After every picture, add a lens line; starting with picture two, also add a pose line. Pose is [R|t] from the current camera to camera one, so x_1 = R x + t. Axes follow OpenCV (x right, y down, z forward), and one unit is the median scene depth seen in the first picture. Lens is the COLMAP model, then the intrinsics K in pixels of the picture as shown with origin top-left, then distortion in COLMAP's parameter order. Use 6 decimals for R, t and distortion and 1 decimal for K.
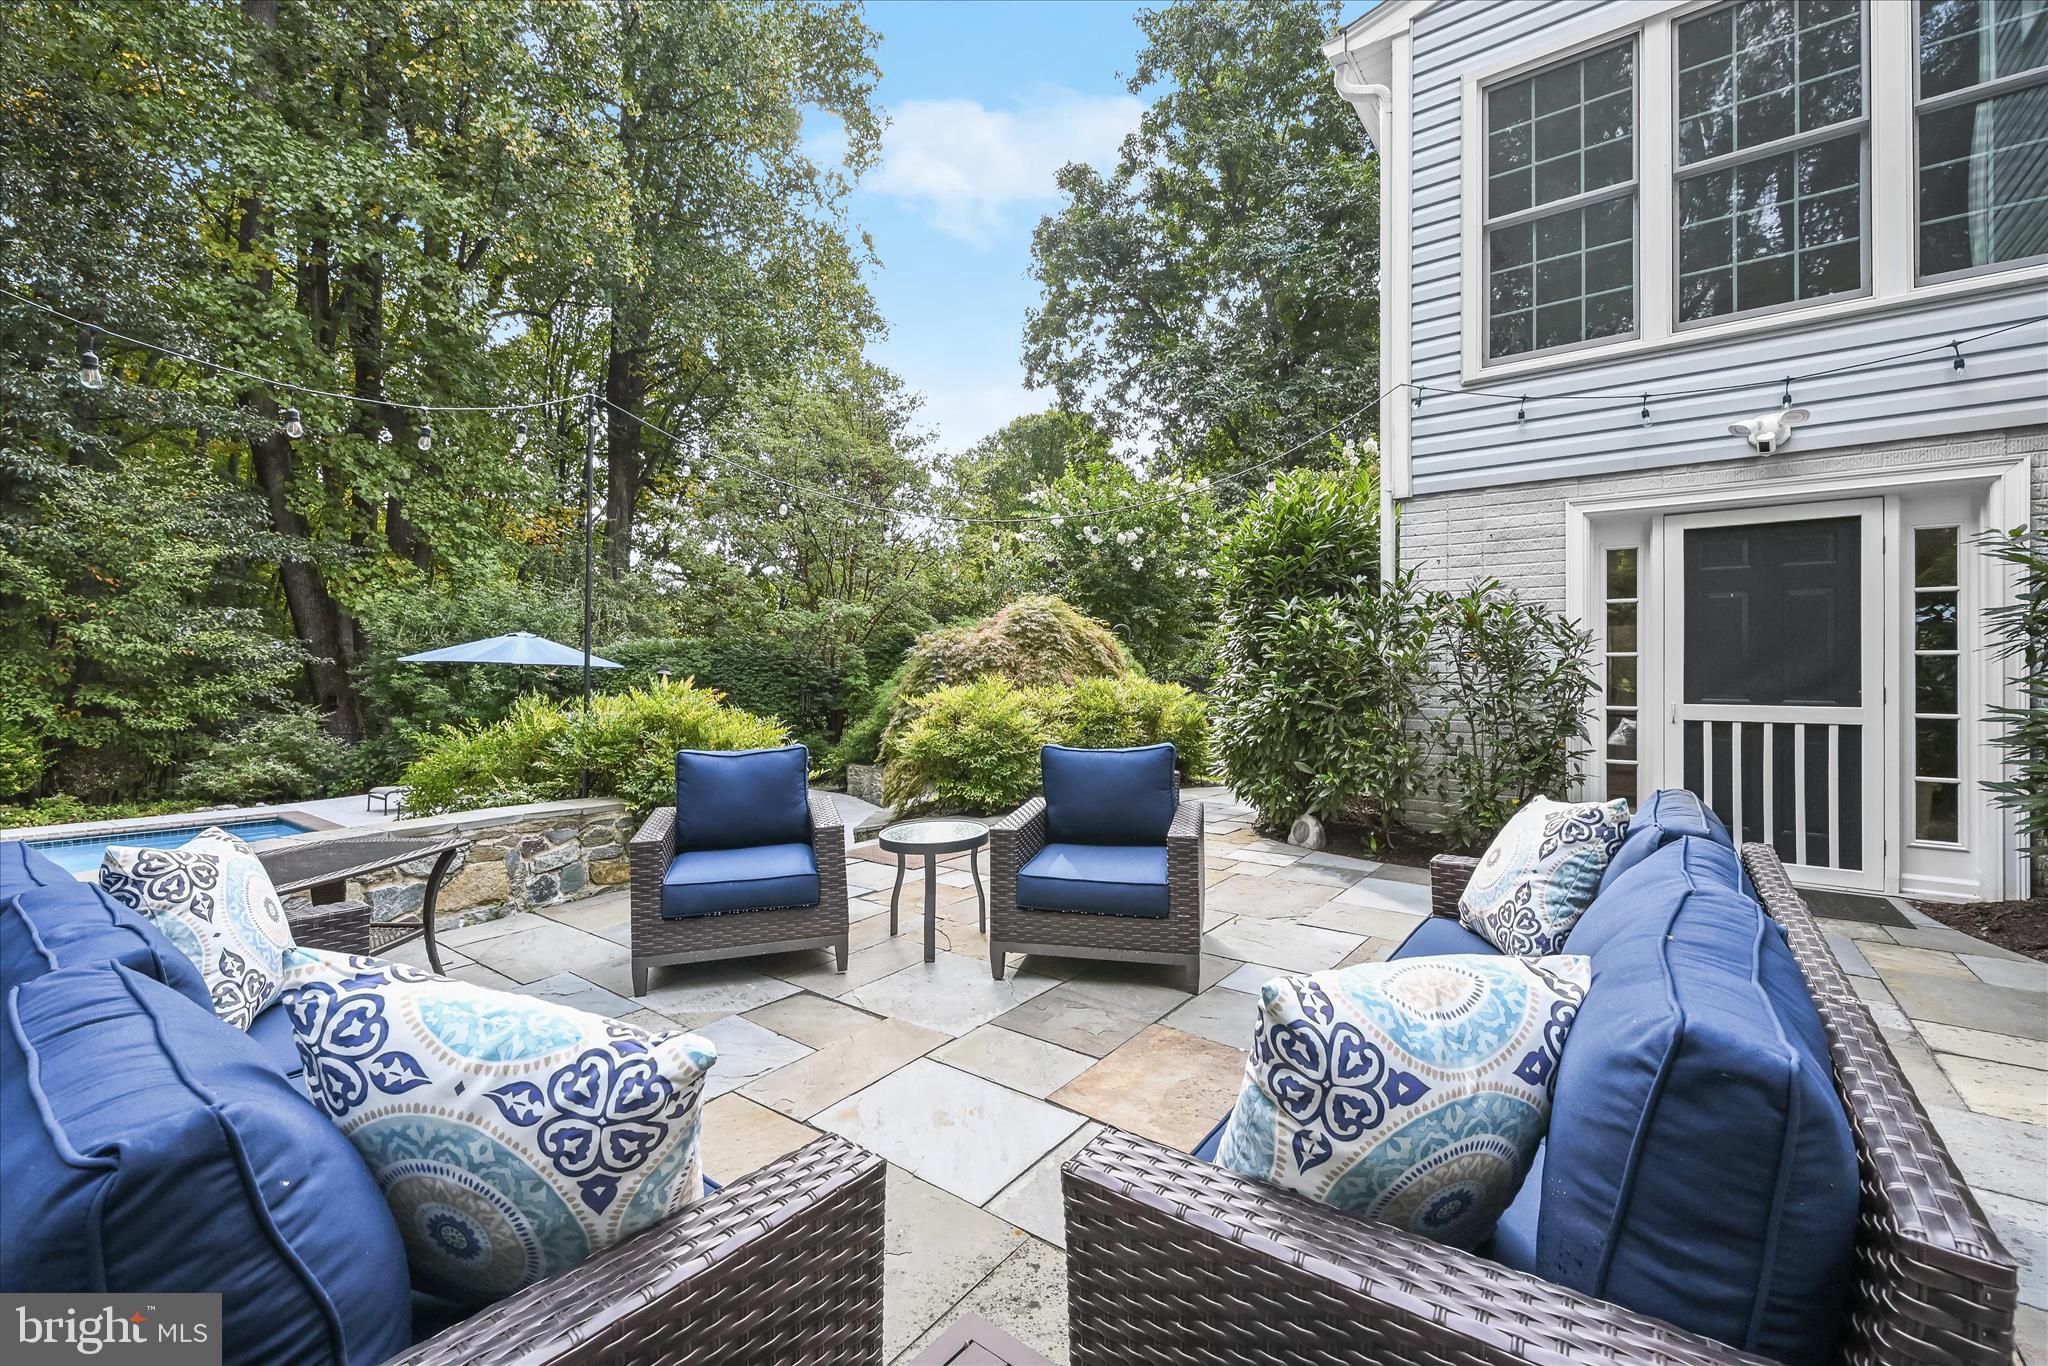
lens RADIAL K [[814.3, 0, 1029.0], [0, 814.3, 679.8], [0, 0, 1]] dist [-0.003316, -0.000183]
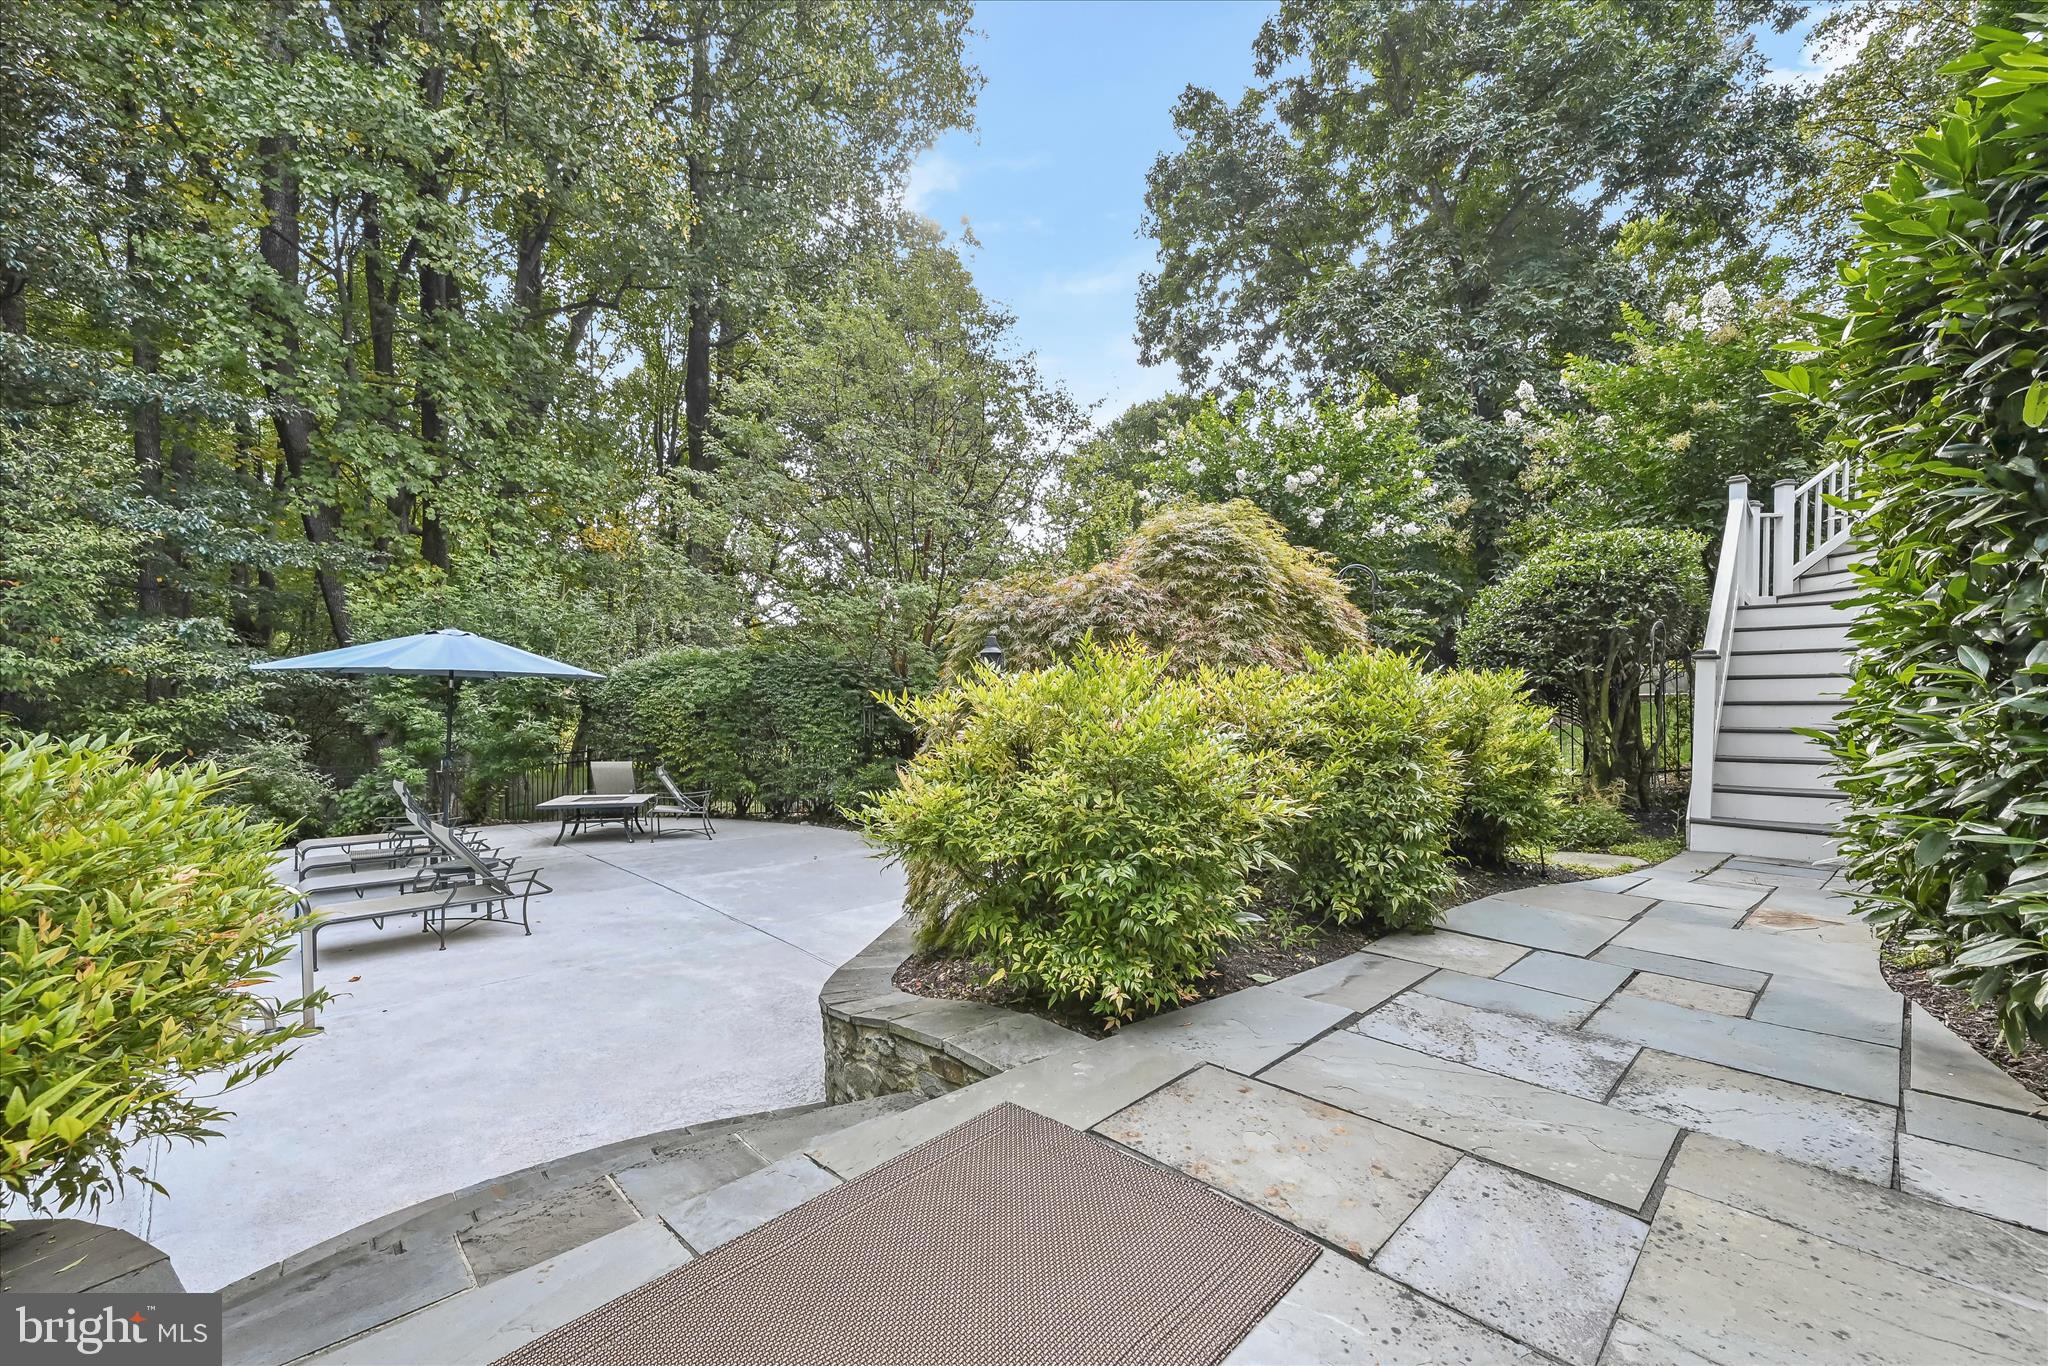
lens RADIAL K [[814.3, 0, 1014.3], [0, 814.3, 697.2], [0, 0, 1]] dist [-0.003316, -0.000183]
pose [[0.986860, -0.018641, -0.160497, -0.007424], [0.018087, 0.999824, -0.004917, 0.005518], [0.160561, 0.001950, 0.987024, 0.146637]]
